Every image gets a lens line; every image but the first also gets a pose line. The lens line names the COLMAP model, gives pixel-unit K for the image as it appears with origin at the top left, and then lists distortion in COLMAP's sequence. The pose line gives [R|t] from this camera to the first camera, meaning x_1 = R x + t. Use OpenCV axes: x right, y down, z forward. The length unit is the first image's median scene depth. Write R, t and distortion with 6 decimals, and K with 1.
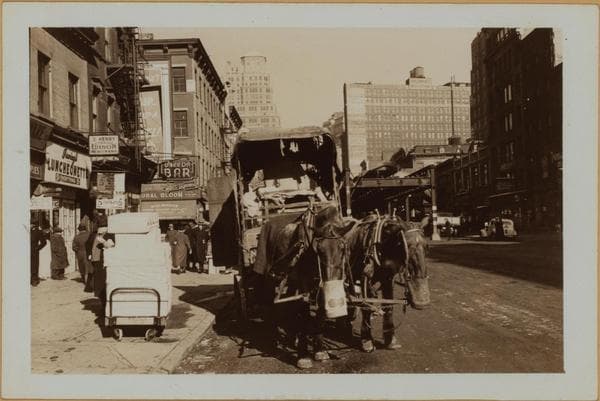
lens RADIAL K [[671.4, 0, 315.5], [0, 671.4, 202.3], [0, 0, 1]] dist [0.088755, -0.017393]
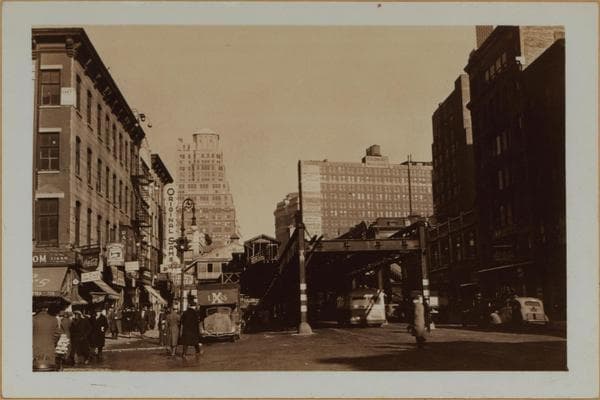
lens RADIAL K [[664.9, 0, 309.8], [0, 664.9, 226.1], [0, 0, 1]] dist [0.064407, -0.017653]
pose [[0.998201, 0.010017, 0.059109, 0.006747], [-0.004757, 0.996068, -0.088468, 0.005306], [-0.059763, 0.088028, 0.994324, 0.135698]]
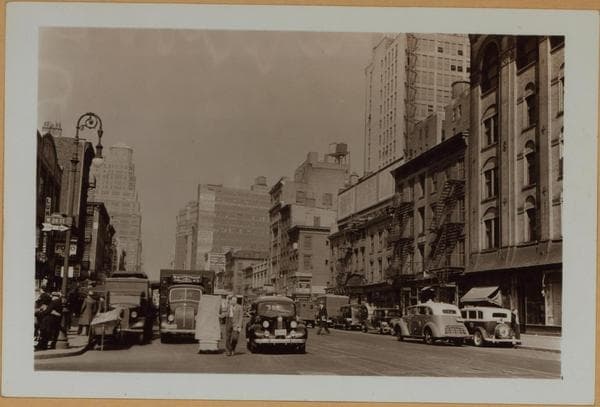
lens RADIAL K [[674.6, 0, 300.0], [0, 674.6, 203.5], [0, 0, 1]] dist [-0.010657, -0.004266]
pose [[0.978880, 0.096100, 0.180442, 0.015778], [-0.073542, 0.989070, -0.127801, -0.010865], [-0.190751, 0.111831, 0.975247, -0.427922]]
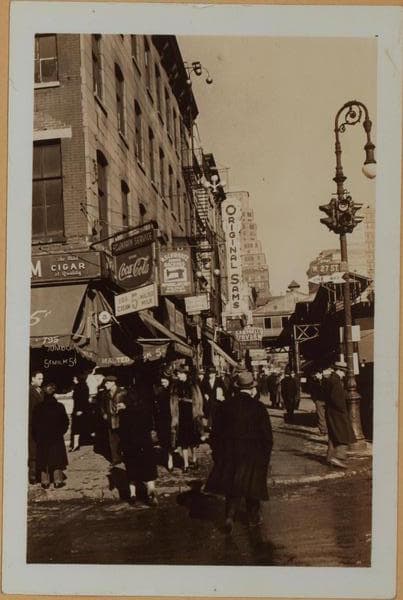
lens RADIAL K [[664.9, 0, 201.5], [0, 664.9, 300.0], [0, 0, 1]] dist [0.064407, -0.017653]
pose [[0.988874, -0.038218, -0.143764, -0.033998], [0.027267, 0.996628, -0.077388, 0.010903], [0.146236, 0.072607, 0.986582, 0.286450]]
